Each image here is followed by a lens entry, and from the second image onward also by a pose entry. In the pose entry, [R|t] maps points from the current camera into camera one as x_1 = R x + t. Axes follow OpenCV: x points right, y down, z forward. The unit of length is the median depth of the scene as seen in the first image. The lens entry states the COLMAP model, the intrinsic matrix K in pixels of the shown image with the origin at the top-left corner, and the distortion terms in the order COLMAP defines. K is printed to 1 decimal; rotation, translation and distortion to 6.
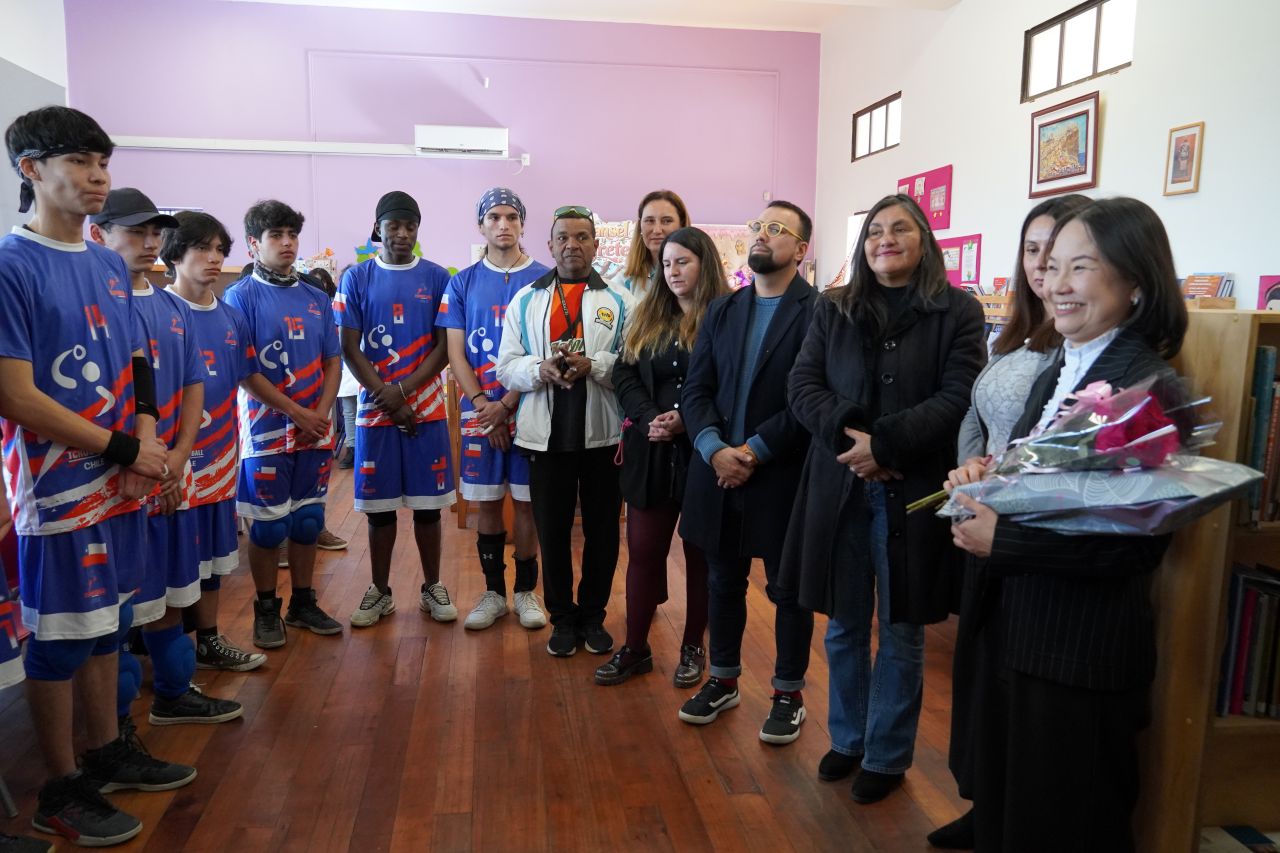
lens RADIAL K [[944.0, 0, 636.9], [0, 944.0, 425.2], [0, 0, 1]] dist [-0.045859, 0.051917]
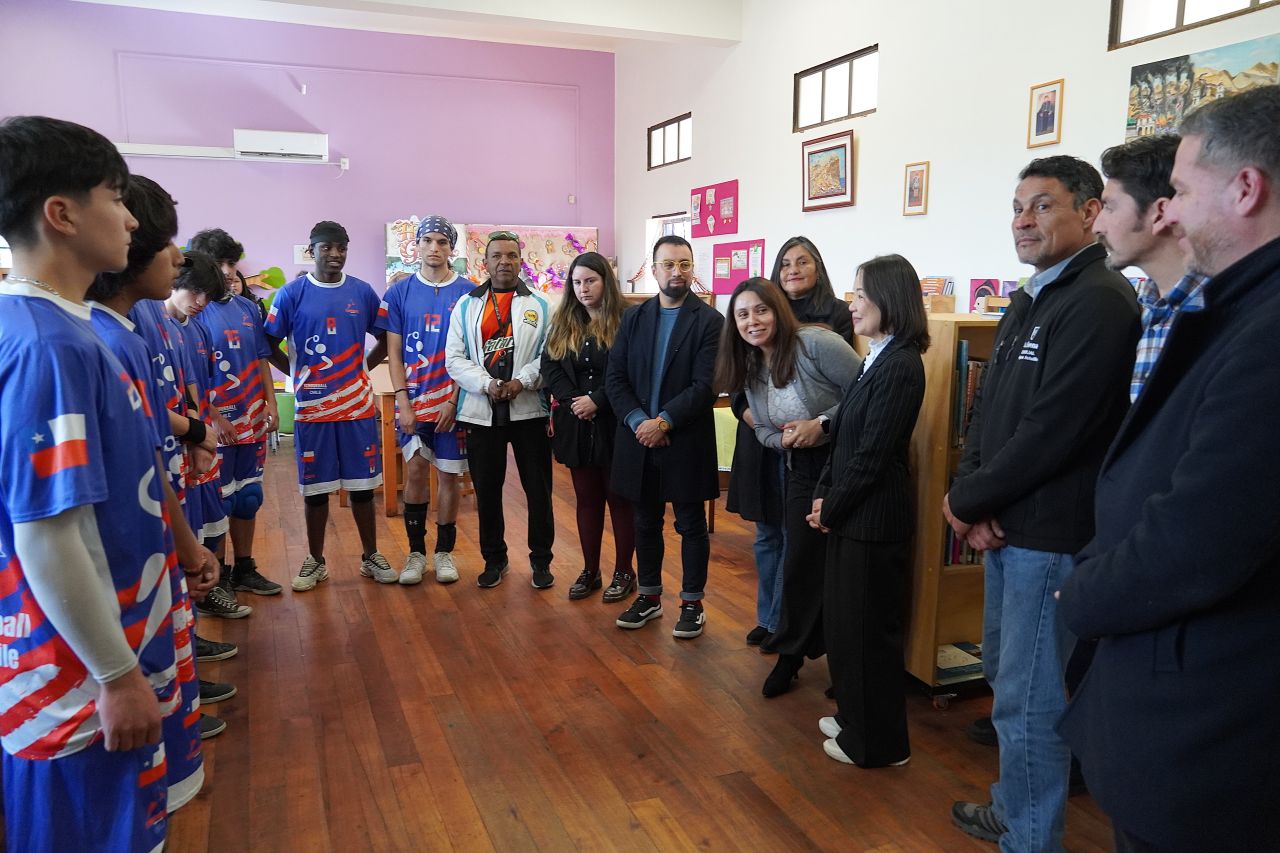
lens RADIAL K [[944.0, 0, 630.2], [0, 944.0, 424.9], [0, 0, 1]] dist [-0.045859, 0.051917]
pose [[0.974196, -0.043667, 0.221441, -0.139063], [0.040638, 0.999008, 0.018219, 0.006568], [-0.222017, -0.008750, 0.975004, -0.245927]]
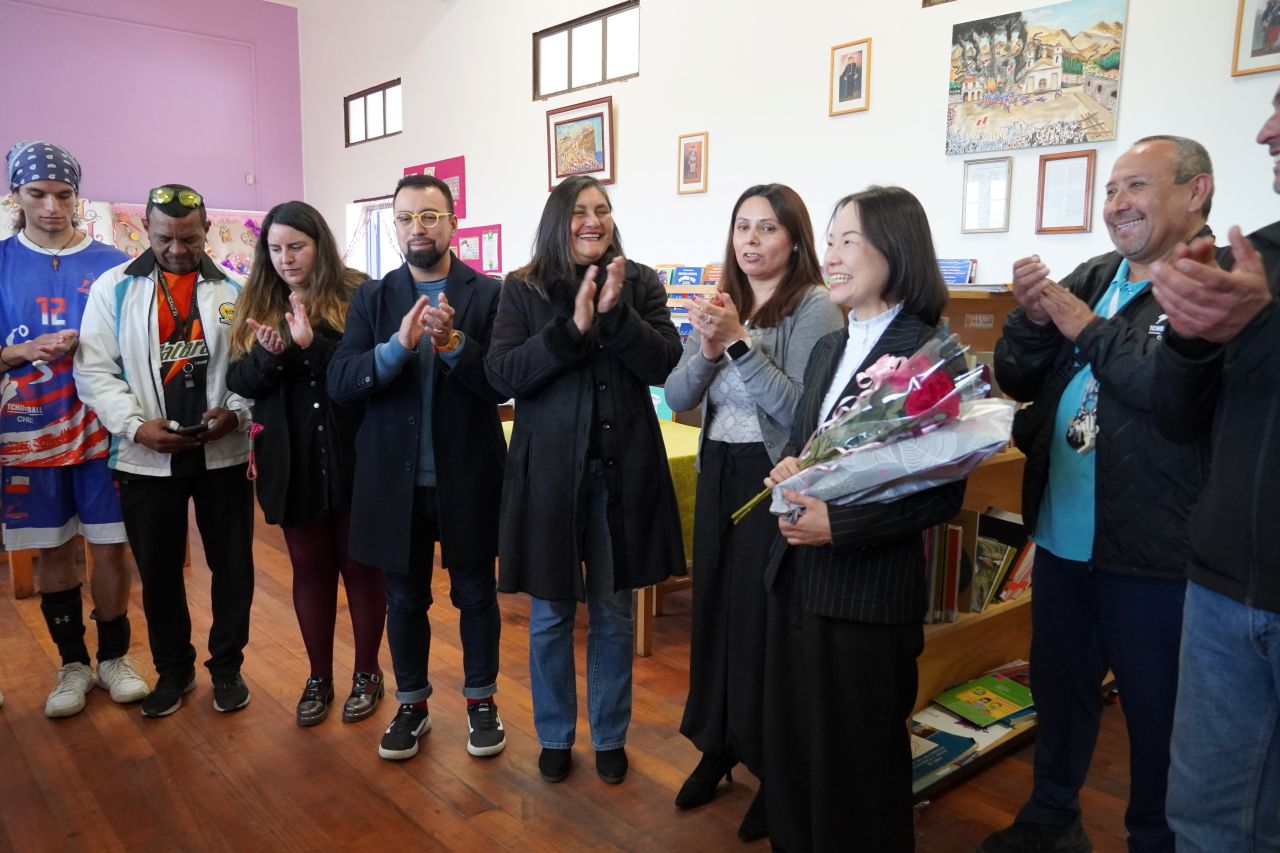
lens RADIAL K [[944.0, 0, 632.1], [0, 944.0, 424.7], [0, 0, 1]] dist [-0.045859, 0.051917]
pose [[0.841890, -0.083592, 0.533136, -0.153785], [0.079531, 0.996362, 0.030633, -0.007430], [-0.533757, 0.016611, 0.845475, 0.089027]]
